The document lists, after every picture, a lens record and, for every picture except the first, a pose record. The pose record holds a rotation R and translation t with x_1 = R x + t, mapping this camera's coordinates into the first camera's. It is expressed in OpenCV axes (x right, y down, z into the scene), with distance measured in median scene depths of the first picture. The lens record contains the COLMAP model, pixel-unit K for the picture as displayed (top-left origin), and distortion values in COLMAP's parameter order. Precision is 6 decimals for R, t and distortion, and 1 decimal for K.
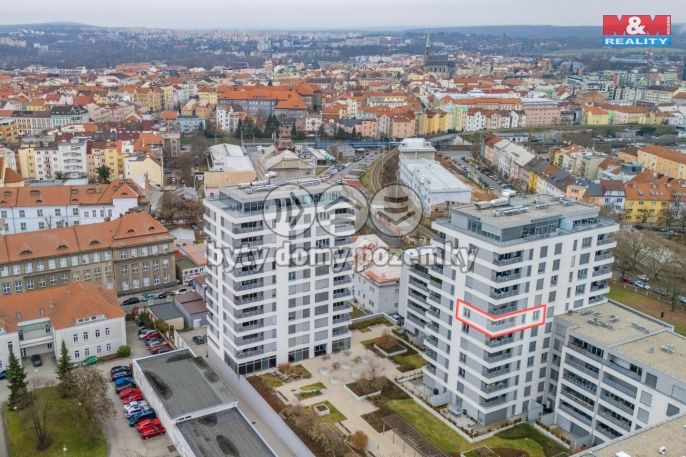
lens RADIAL K [[610.8, 0, 342.5], [0, 610.8, 225.1], [0, 0, 1]] dist [0.033956, -0.023505]
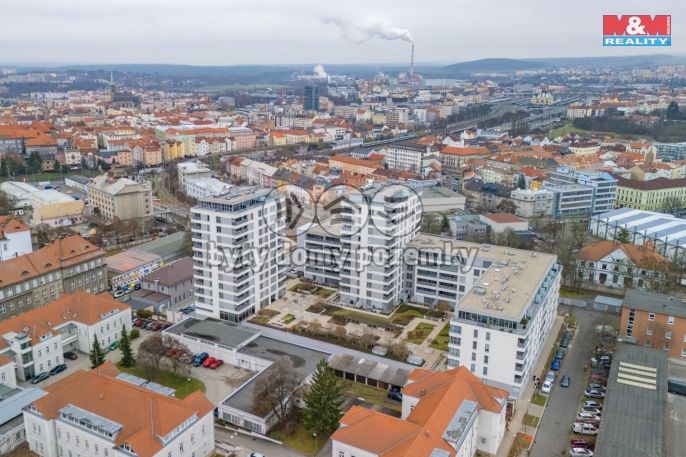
lens RADIAL K [[545.4, 0, 343.1], [0, 545.4, 231.6], [0, 0, 1]] dist [0.016613, 0.002301]
pose [[0.815617, -0.149638, 0.558908, -0.513589], [0.157193, 0.986953, 0.034847, 0.017108], [-0.556830, 0.059435, 0.828497, -0.188746]]
